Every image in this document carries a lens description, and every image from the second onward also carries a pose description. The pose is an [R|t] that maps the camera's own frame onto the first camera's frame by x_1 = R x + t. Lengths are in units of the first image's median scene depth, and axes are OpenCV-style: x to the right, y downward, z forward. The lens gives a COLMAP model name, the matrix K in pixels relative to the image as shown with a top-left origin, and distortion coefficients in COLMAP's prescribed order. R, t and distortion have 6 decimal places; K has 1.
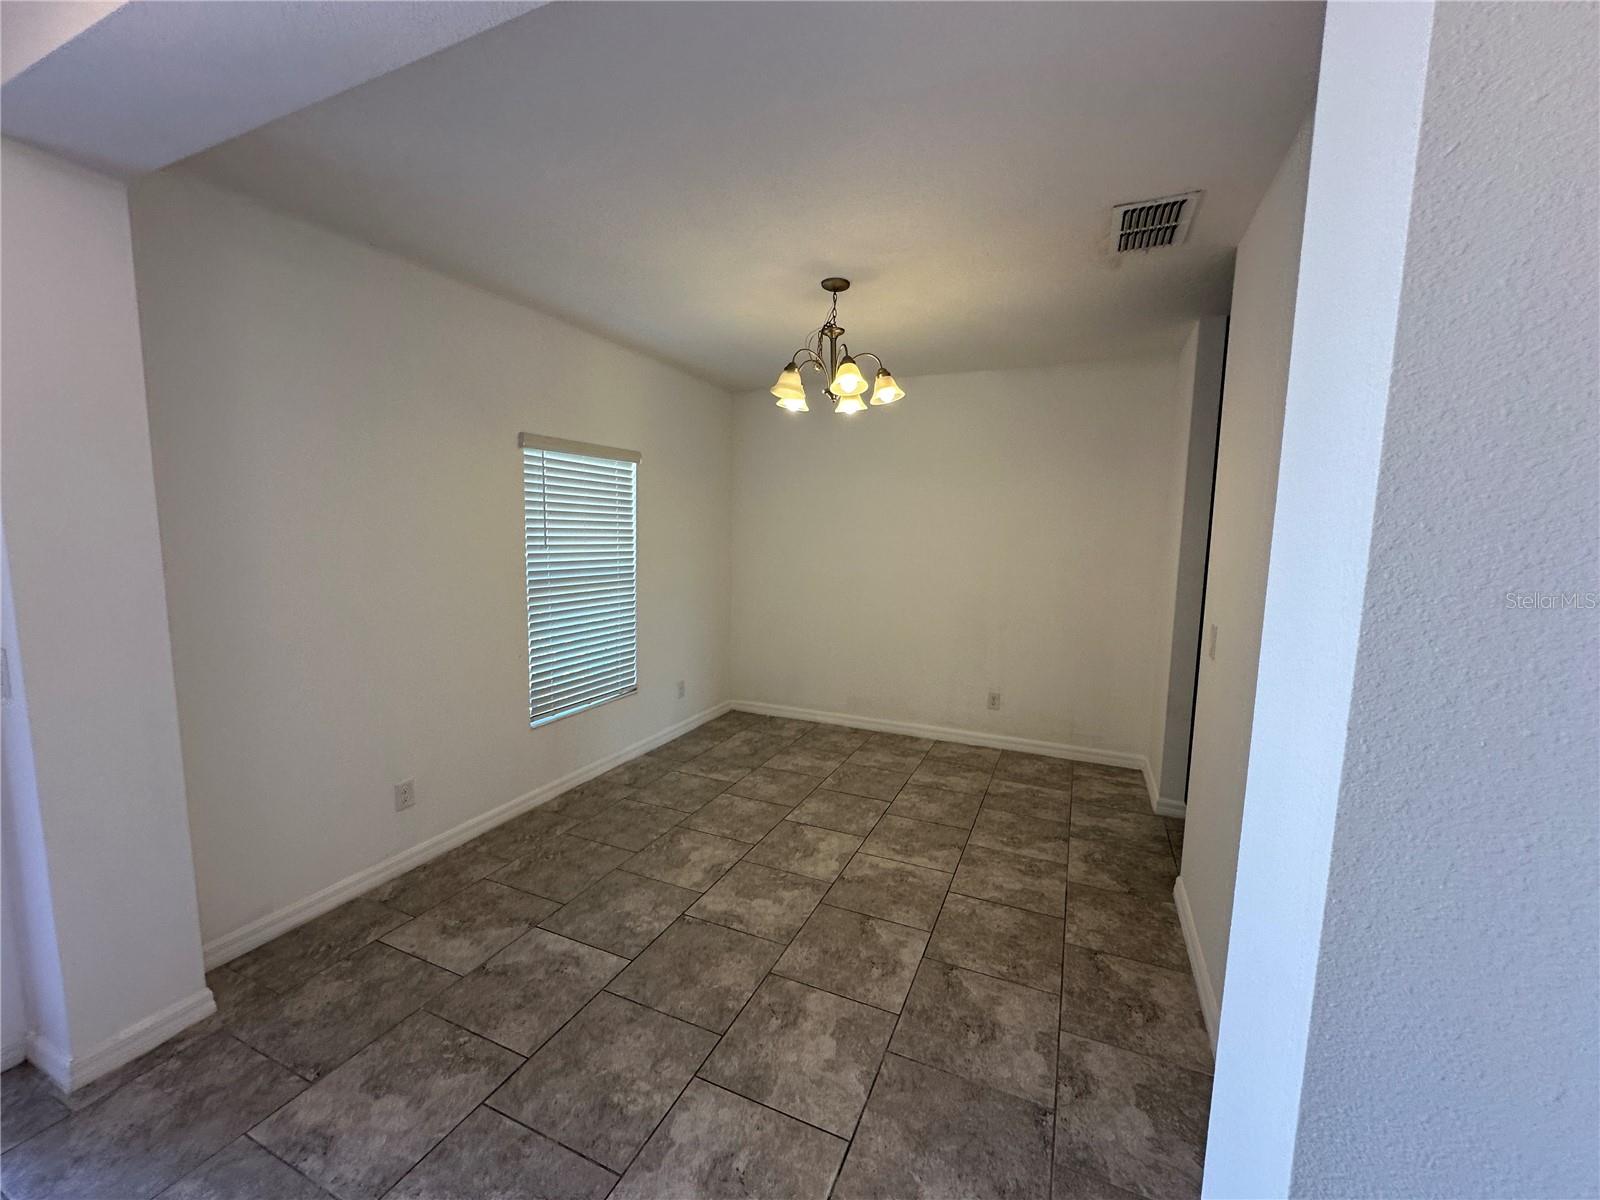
lens RADIAL K [[635.8, 0, 798.3], [0, 635.8, 596.9], [0, 0, 1]] dist [-0.002144, 0.000651]
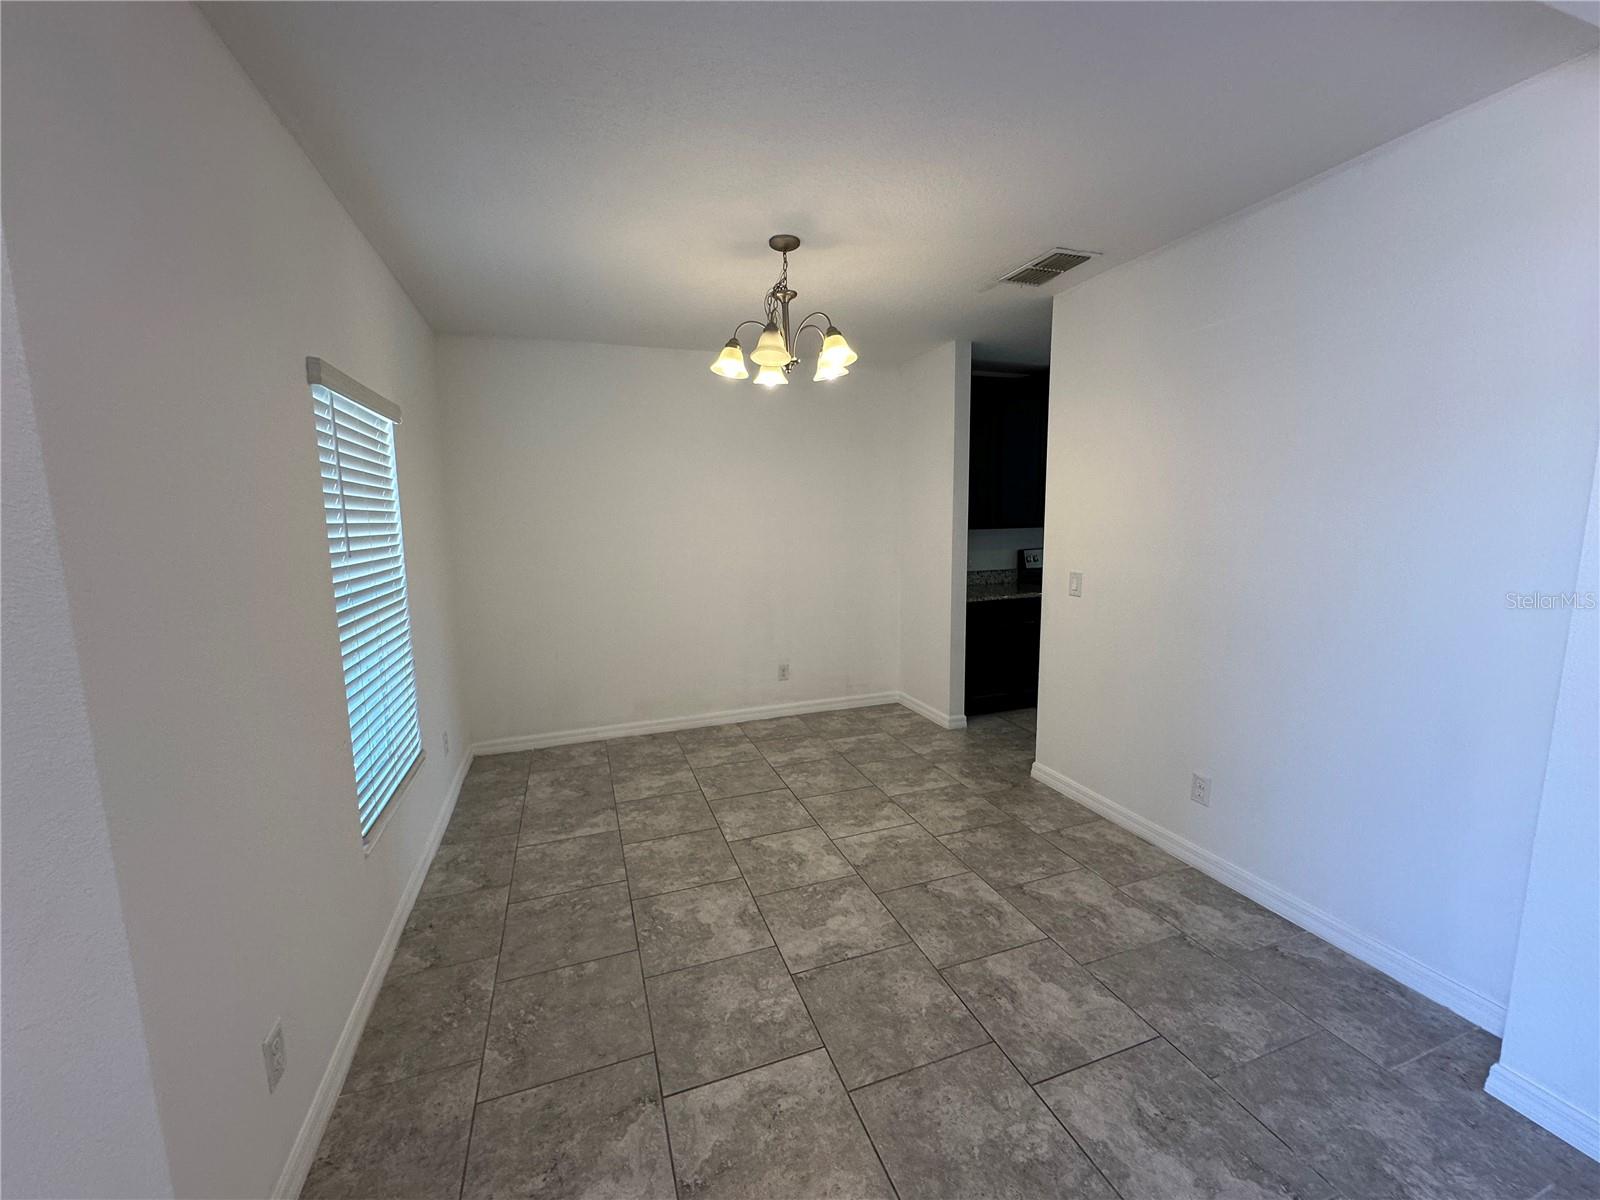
lens RADIAL K [[635.8, 0, 799.8], [0, 635.8, 600.9], [0, 0, 1]] dist [-0.002144, 0.000651]
pose [[0.723769, -0.121765, 0.679214, -0.563771], [0.099678, 0.992433, 0.071701, -0.042021], [-0.682805, 0.015808, 0.730430, 0.305512]]
